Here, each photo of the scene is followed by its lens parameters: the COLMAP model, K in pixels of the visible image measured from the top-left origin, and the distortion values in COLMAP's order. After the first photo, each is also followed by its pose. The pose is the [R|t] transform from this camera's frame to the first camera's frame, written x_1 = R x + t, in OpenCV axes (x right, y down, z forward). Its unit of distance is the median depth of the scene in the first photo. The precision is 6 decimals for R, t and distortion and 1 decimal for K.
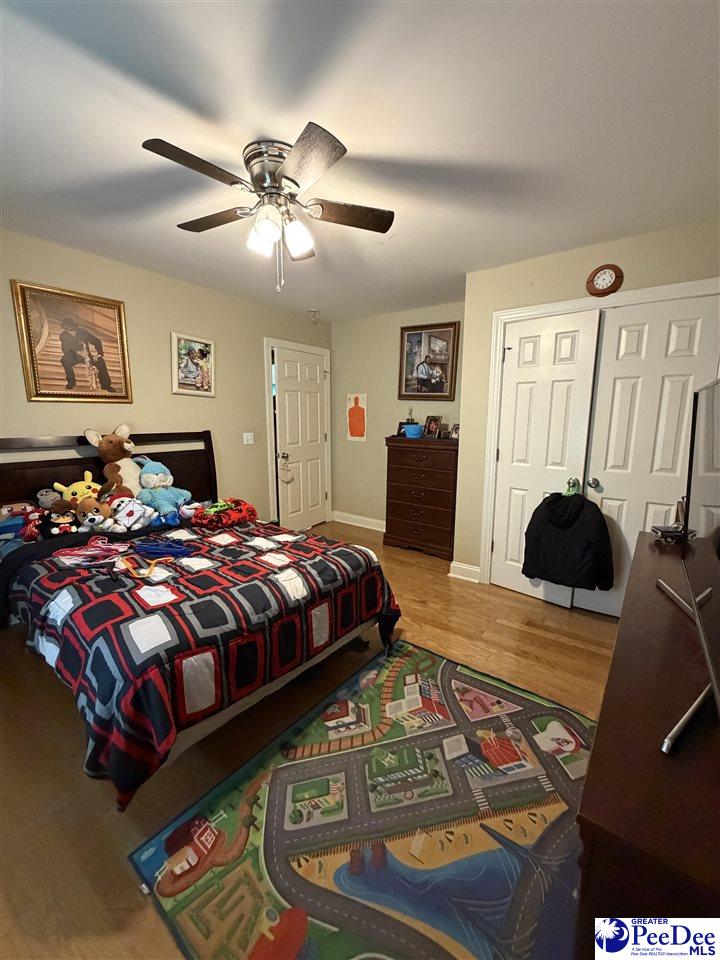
lens RADIAL K [[389.2, 0, 355.1], [0, 389.2, 477.7], [0, 0, 1]] dist [0.000170, 0.000021]
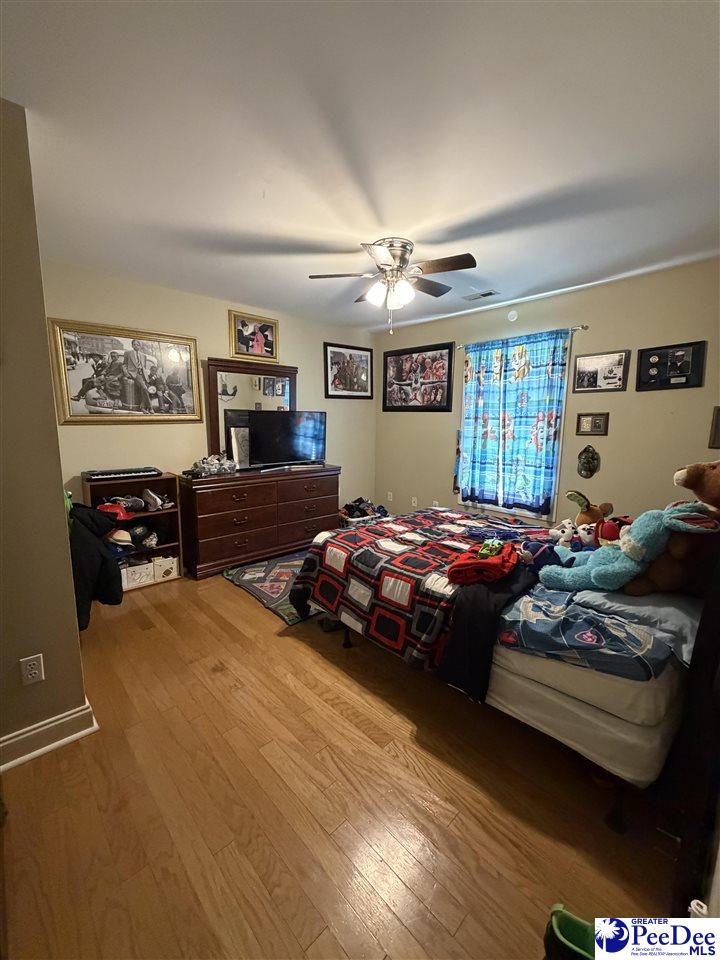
lens RADIAL K [[389.2, 0, 358.4], [0, 389.2, 480.4], [0, 0, 1]] dist [0.000170, 0.000021]
pose [[-0.987911, -0.036071, 0.150769, -0.257461], [0.011572, 0.952680, 0.303755, -0.335590], [-0.154591, 0.301827, -0.940745, 2.157887]]
